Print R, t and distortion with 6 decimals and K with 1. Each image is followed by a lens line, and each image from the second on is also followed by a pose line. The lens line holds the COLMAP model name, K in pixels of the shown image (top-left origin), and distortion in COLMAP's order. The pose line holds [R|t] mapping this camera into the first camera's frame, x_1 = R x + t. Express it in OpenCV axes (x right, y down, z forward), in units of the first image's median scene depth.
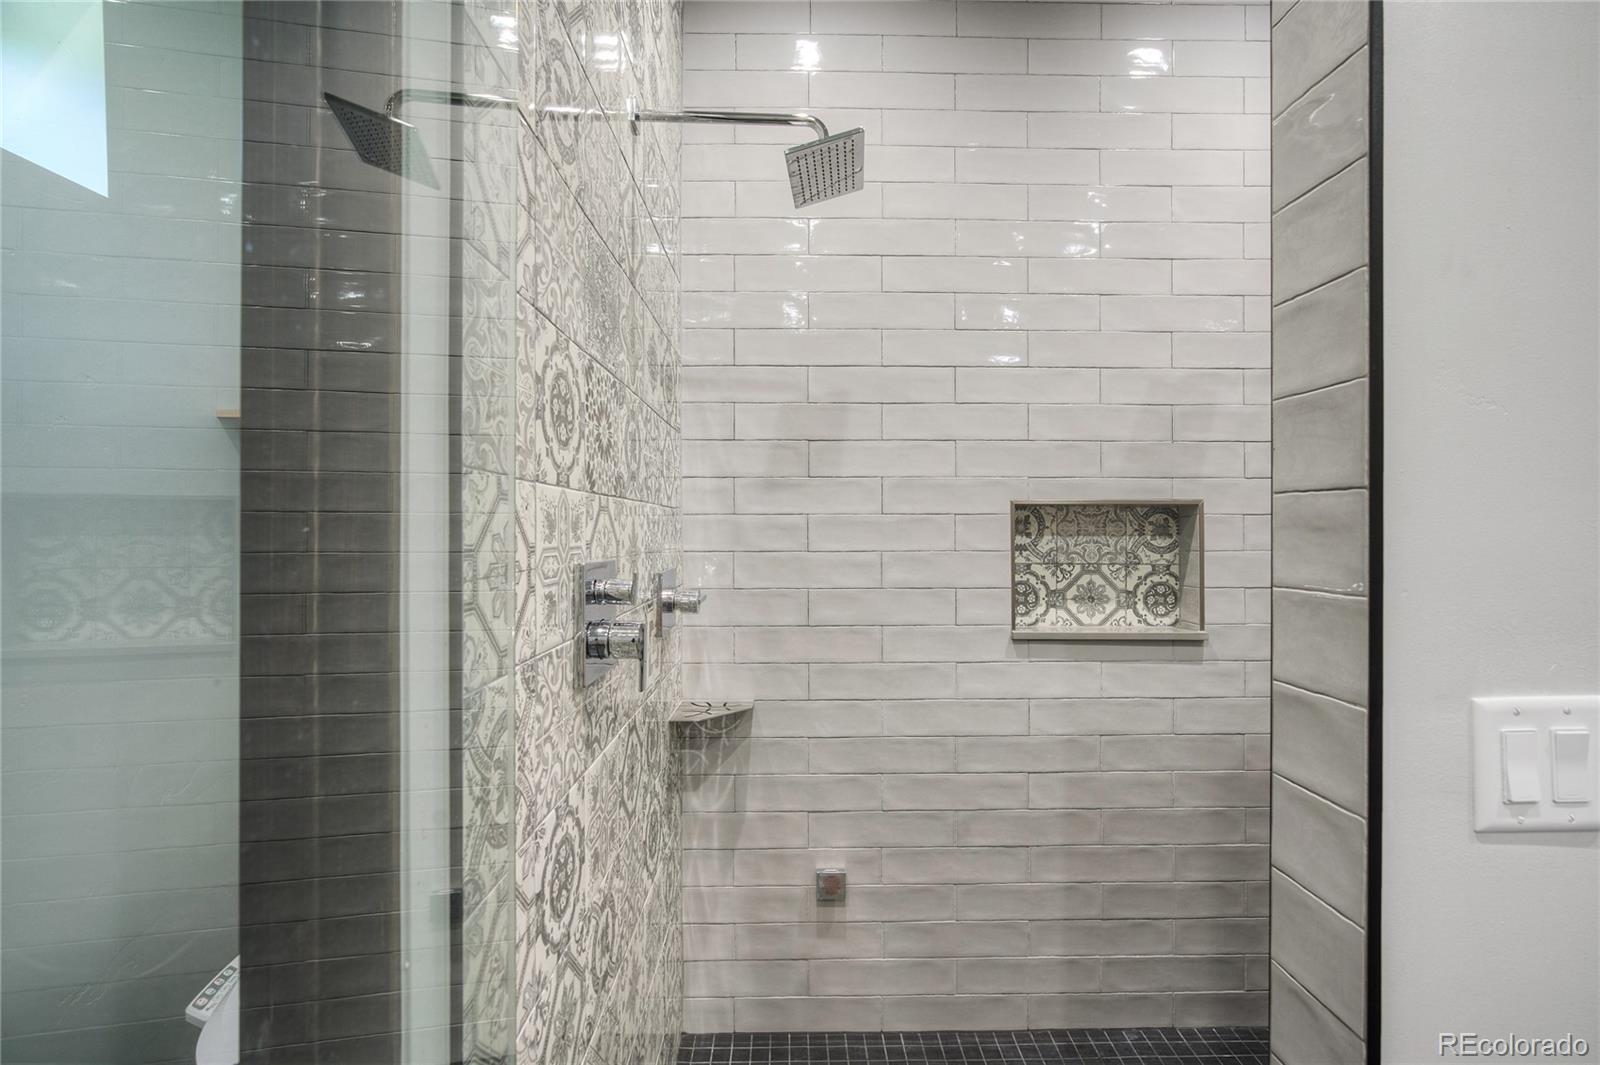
lens RADIAL K [[720.8, 0, 807.4], [0, 720.8, 532.6], [0, 0, 1]] dist [-0.006966, 0.000239]
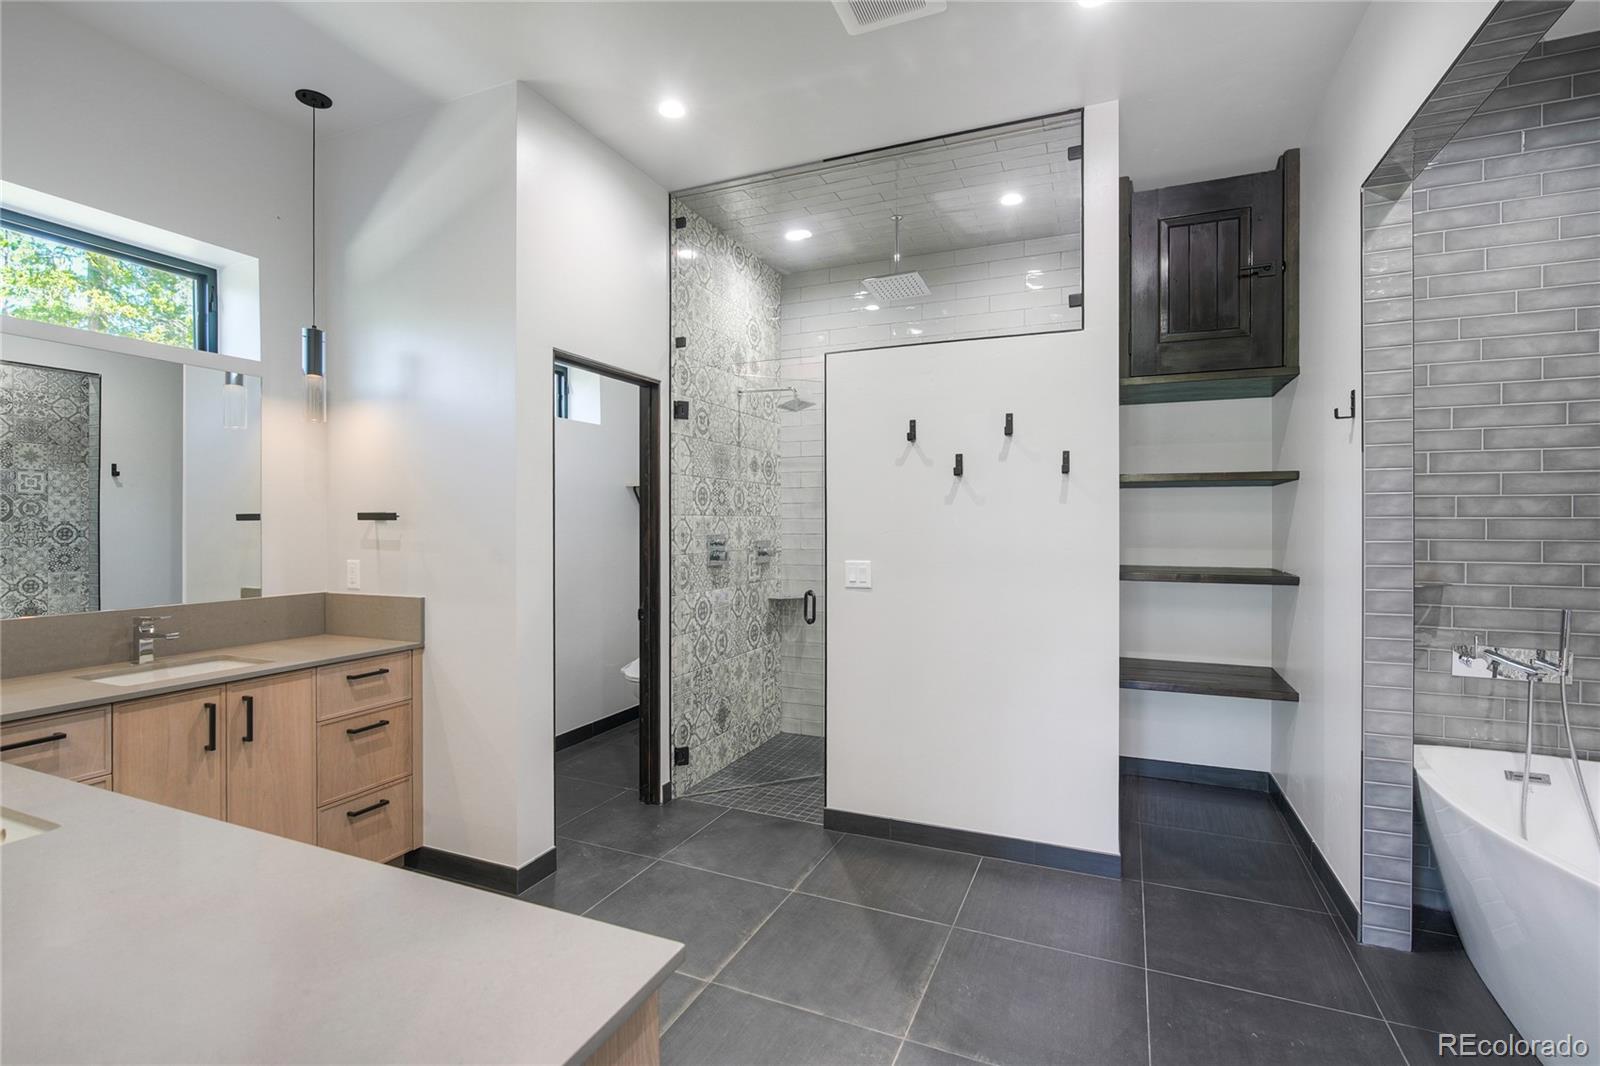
lens RADIAL K [[720.8, 0, 806.0], [0, 720.8, 525.6], [0, 0, 1]] dist [-0.006966, 0.000239]
pose [[0.913950, 0.004426, -0.405802, 1.377219], [-0.003789, 0.999990, 0.002374, -0.012176], [0.405808, -0.000633, 0.913958, -1.854536]]
